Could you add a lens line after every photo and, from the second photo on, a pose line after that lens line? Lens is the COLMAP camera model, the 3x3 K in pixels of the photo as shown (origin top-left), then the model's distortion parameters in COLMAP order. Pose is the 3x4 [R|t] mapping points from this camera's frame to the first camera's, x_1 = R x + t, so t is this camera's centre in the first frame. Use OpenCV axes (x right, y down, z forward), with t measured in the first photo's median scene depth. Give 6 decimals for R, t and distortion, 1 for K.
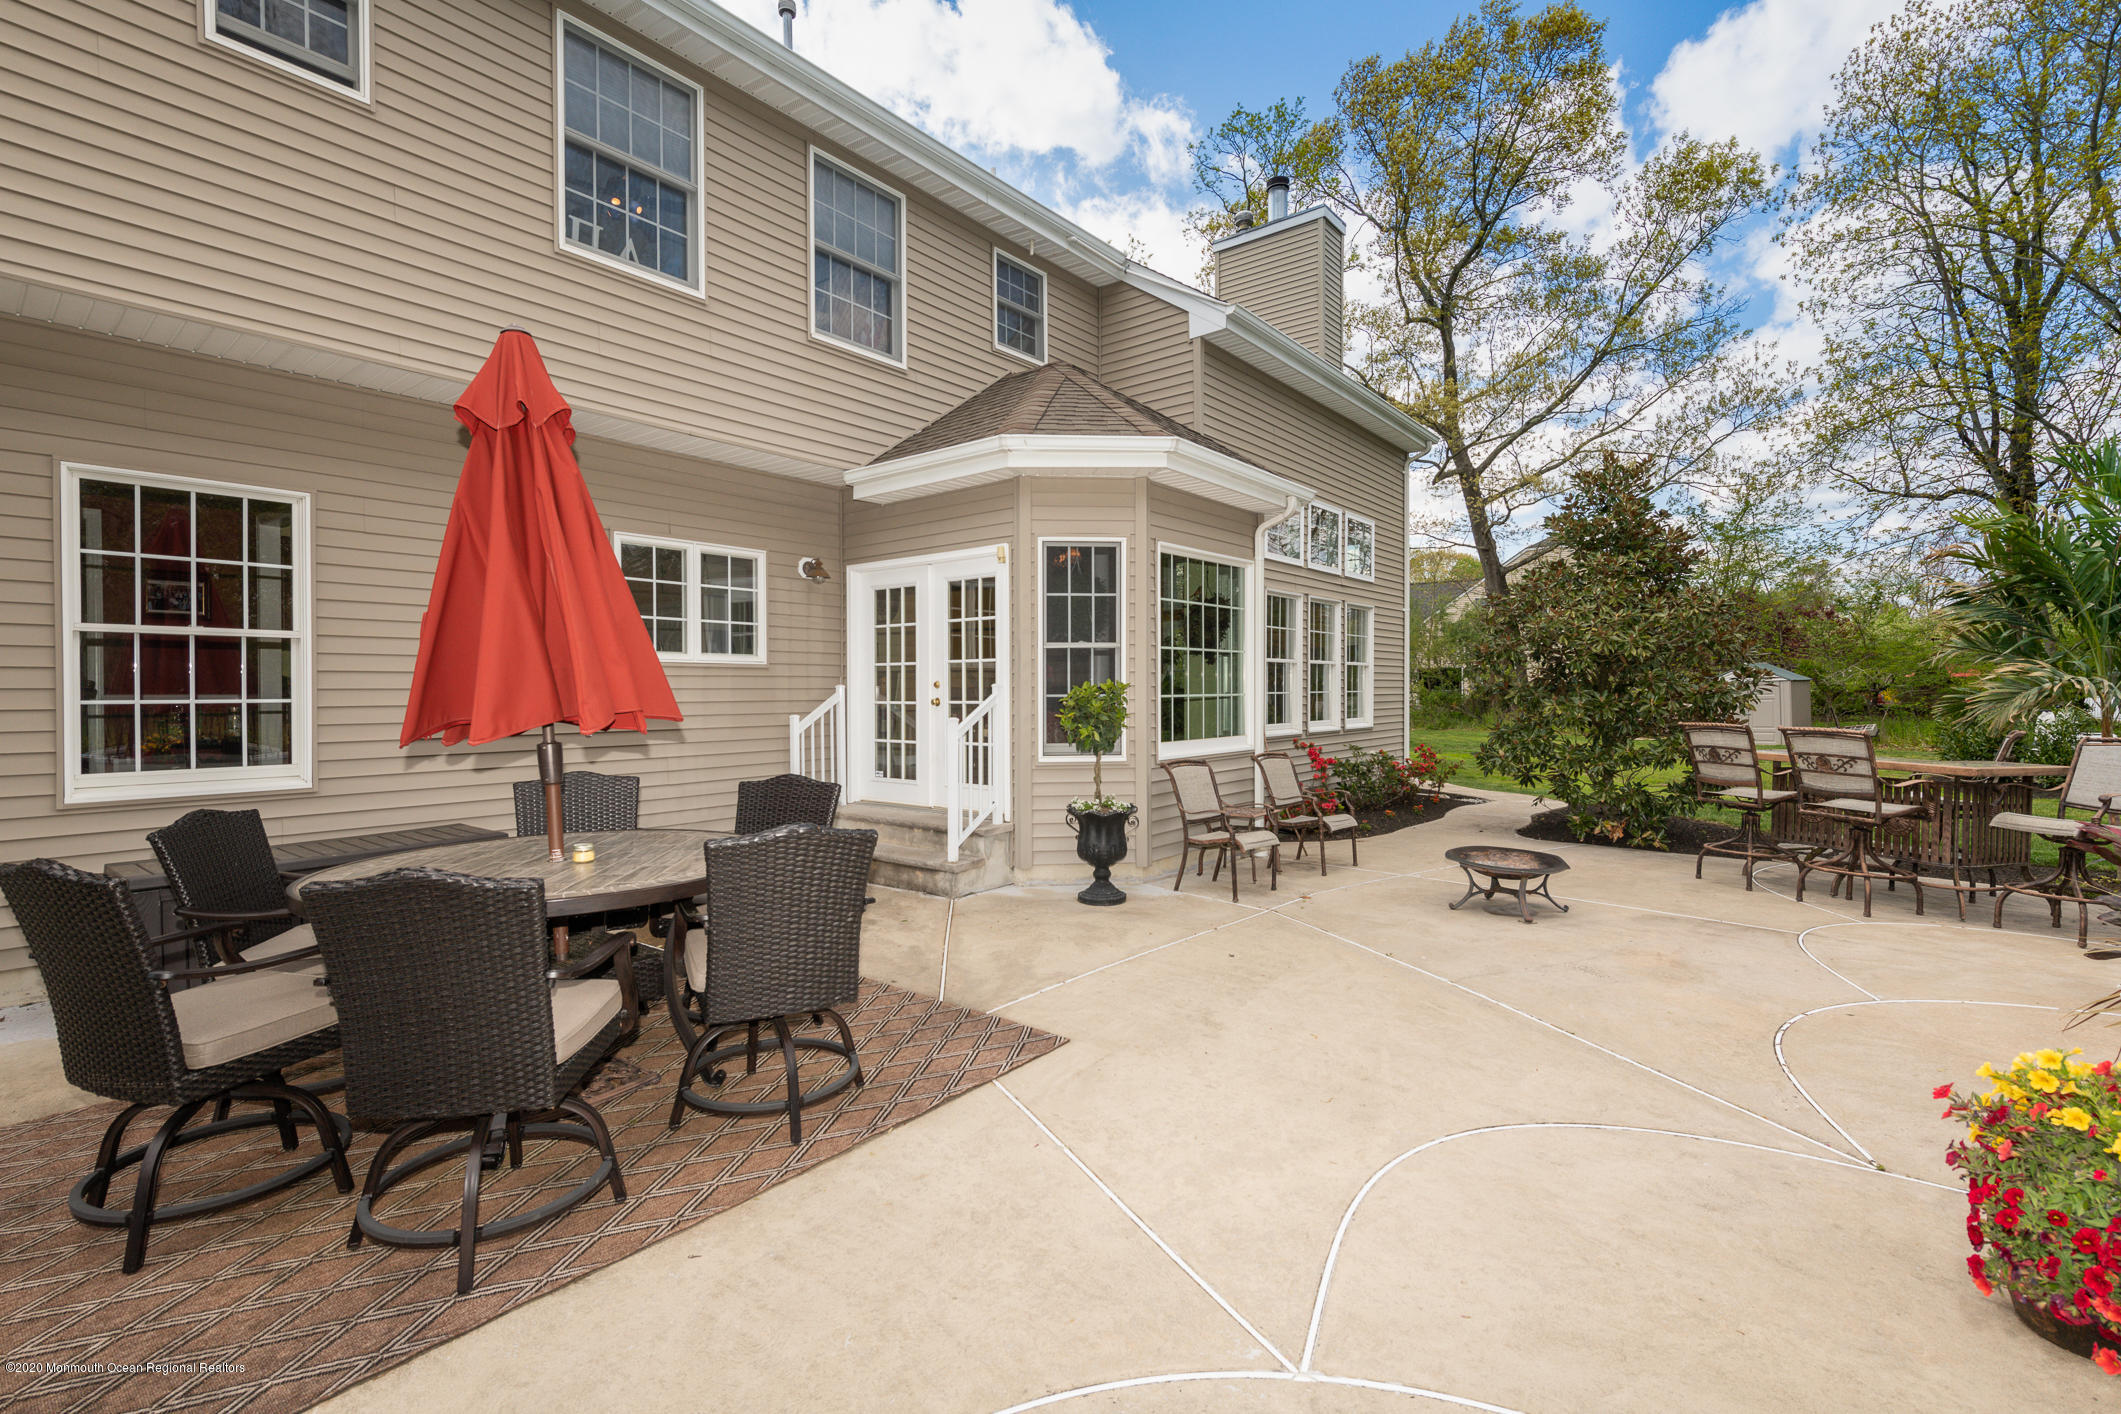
lens RADIAL K [[949.8, 0, 1060.5], [0, 949.8, 707.0], [0, 0, 1]] dist [0.001129, 0.000430]
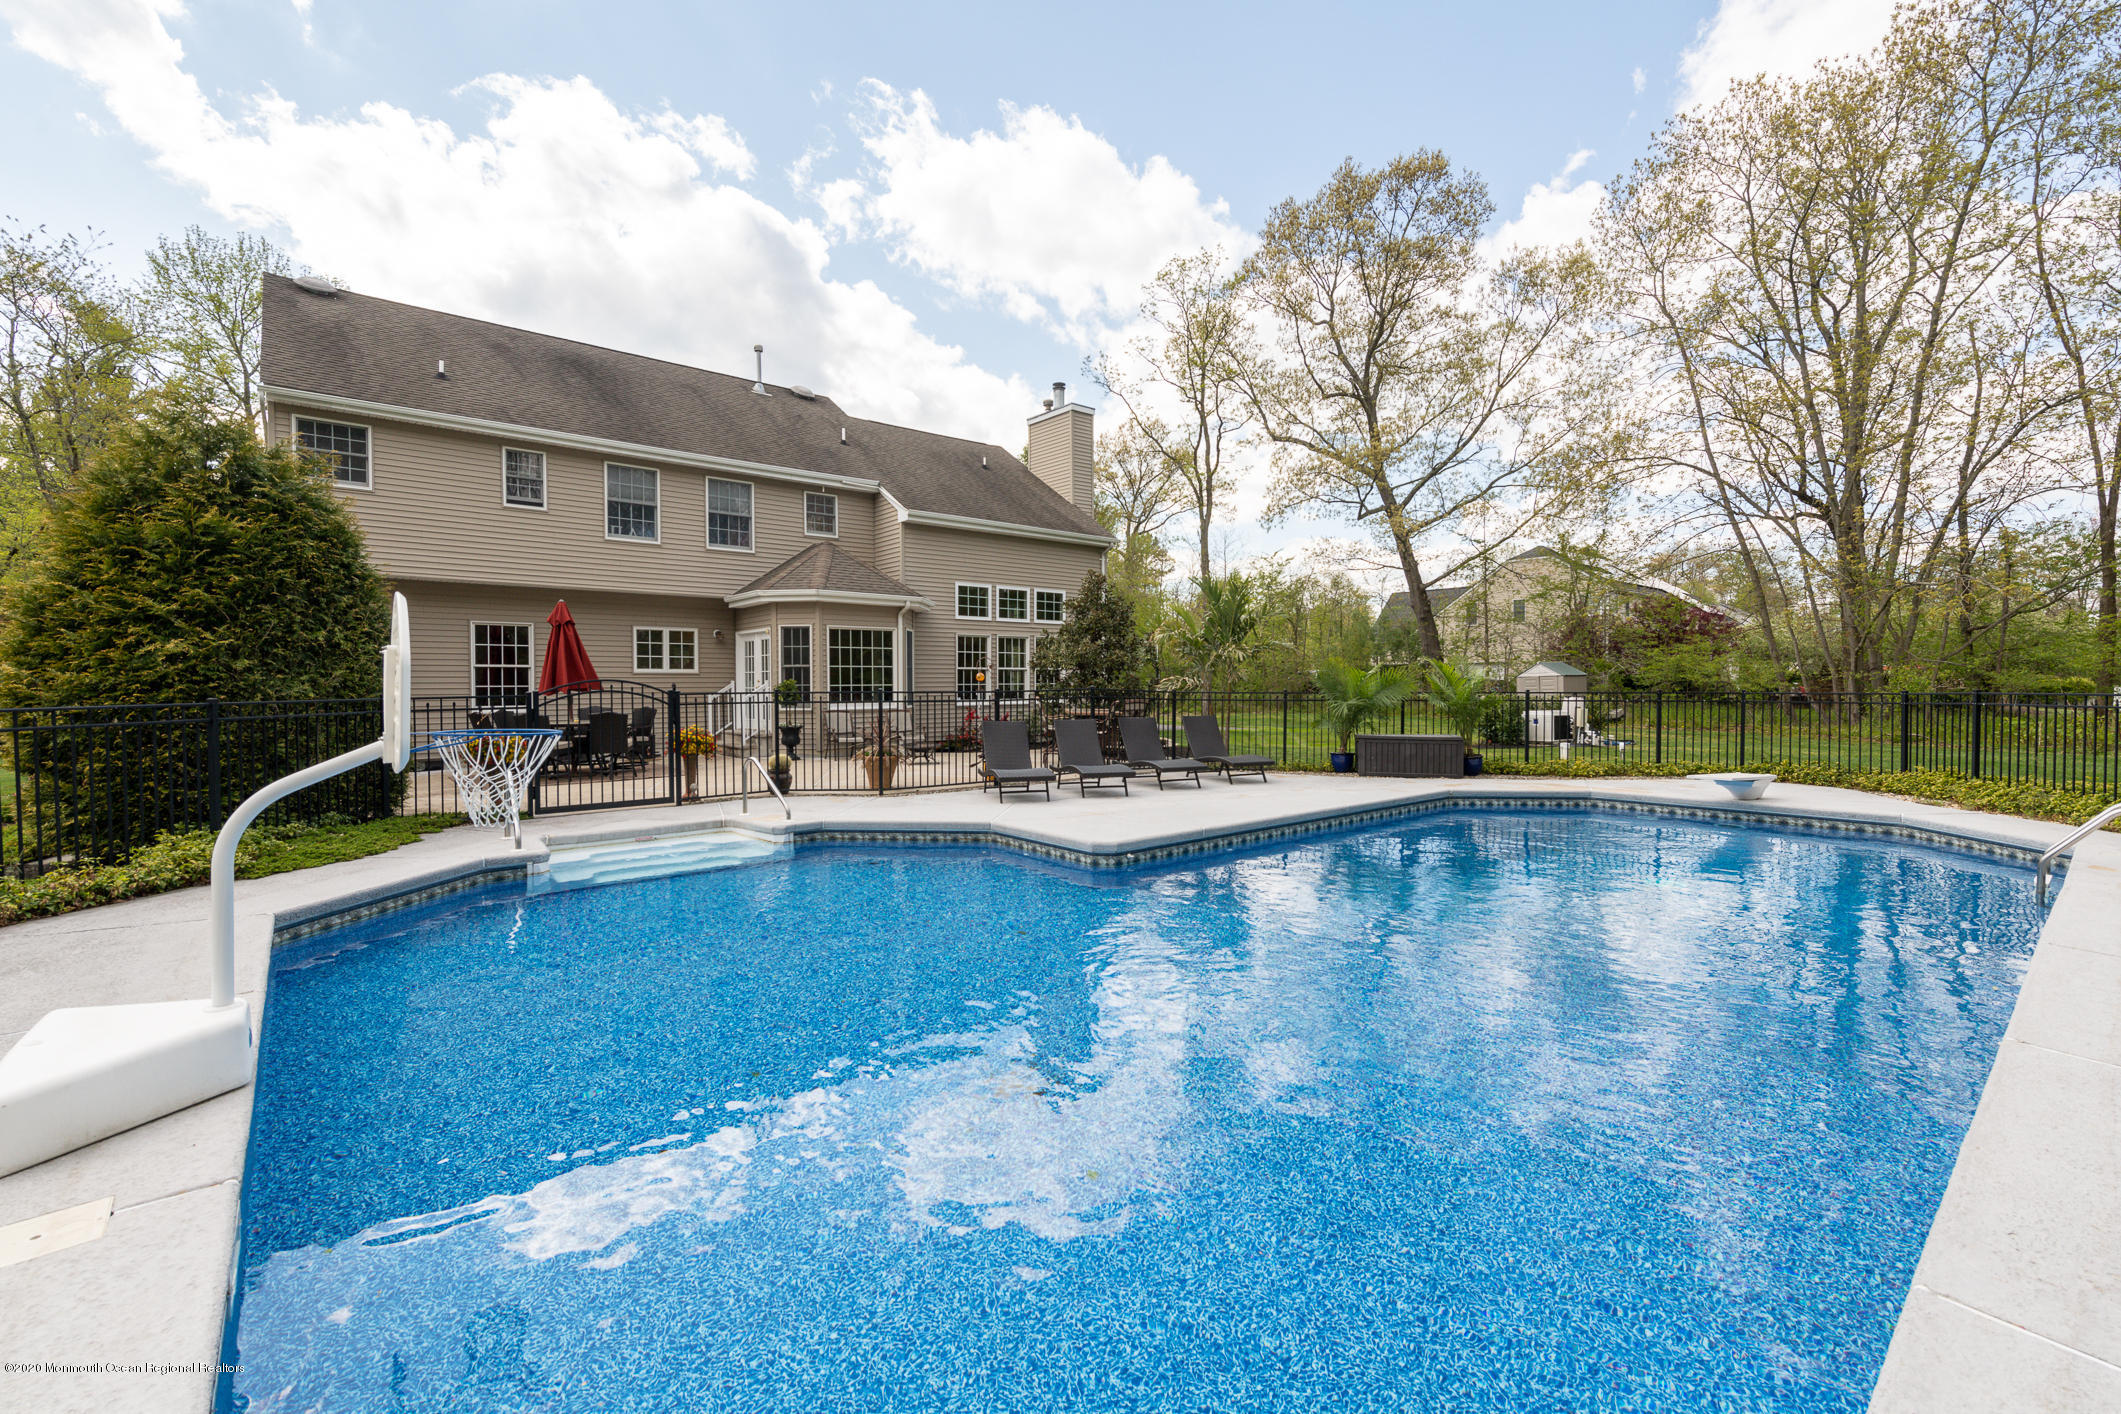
lens RADIAL K [[887.9, 0, 1061.9], [0, 887.9, 691.8], [0, 0, 1]] dist [-0.000850, -0.000045]
pose [[0.978040, 0.004315, -0.208372, 1.158331], [-0.004927, 0.999985, -0.002417, 0.006901], [0.208359, 0.003391, 0.978047, -1.143698]]
